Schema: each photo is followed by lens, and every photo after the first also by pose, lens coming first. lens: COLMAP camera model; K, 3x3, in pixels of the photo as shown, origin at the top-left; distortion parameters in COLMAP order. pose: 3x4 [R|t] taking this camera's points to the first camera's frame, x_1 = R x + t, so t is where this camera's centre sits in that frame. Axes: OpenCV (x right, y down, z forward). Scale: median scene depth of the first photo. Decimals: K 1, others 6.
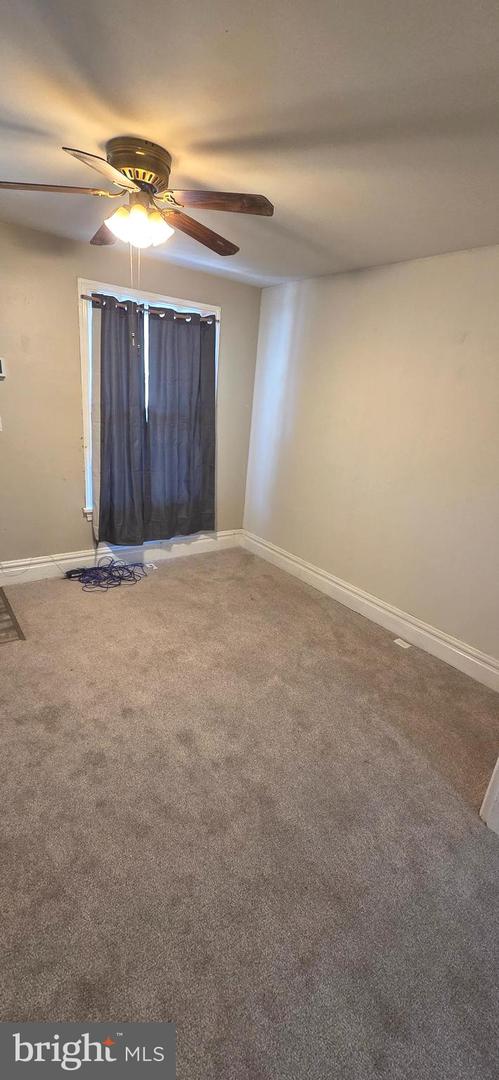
lens RADIAL K [[442.8, 0, 249.3], [0, 442.8, 538.8], [0, 0, 1]] dist [-0.000257, -0.001602]
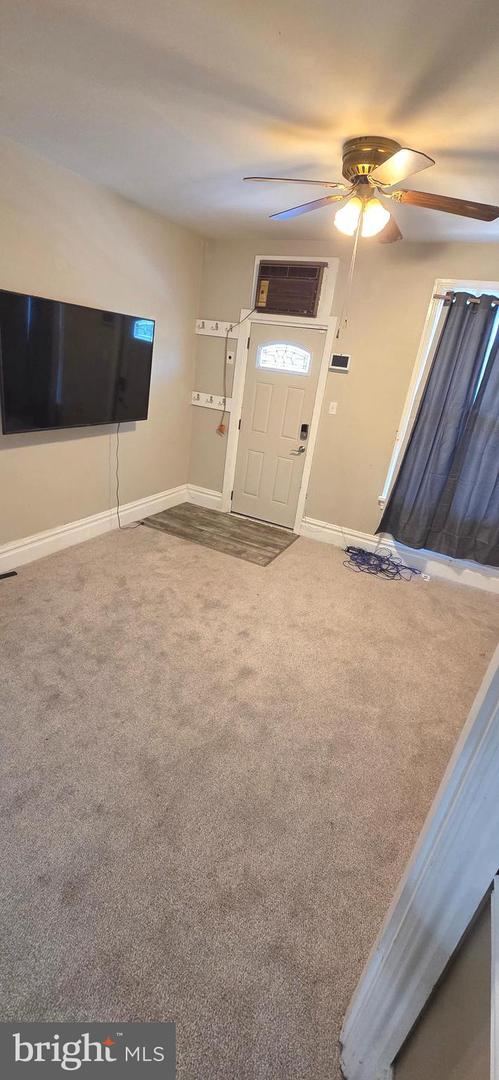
lens RADIAL K [[442.8, 0, 244.3], [0, 442.8, 539.5], [0, 0, 1]] dist [-0.000257, -0.001602]
pose [[0.445336, 0.320425, -0.836064, 0.408691], [-0.365572, 0.917464, 0.156898, -0.020660], [0.817333, 0.235770, 0.525718, 0.193624]]
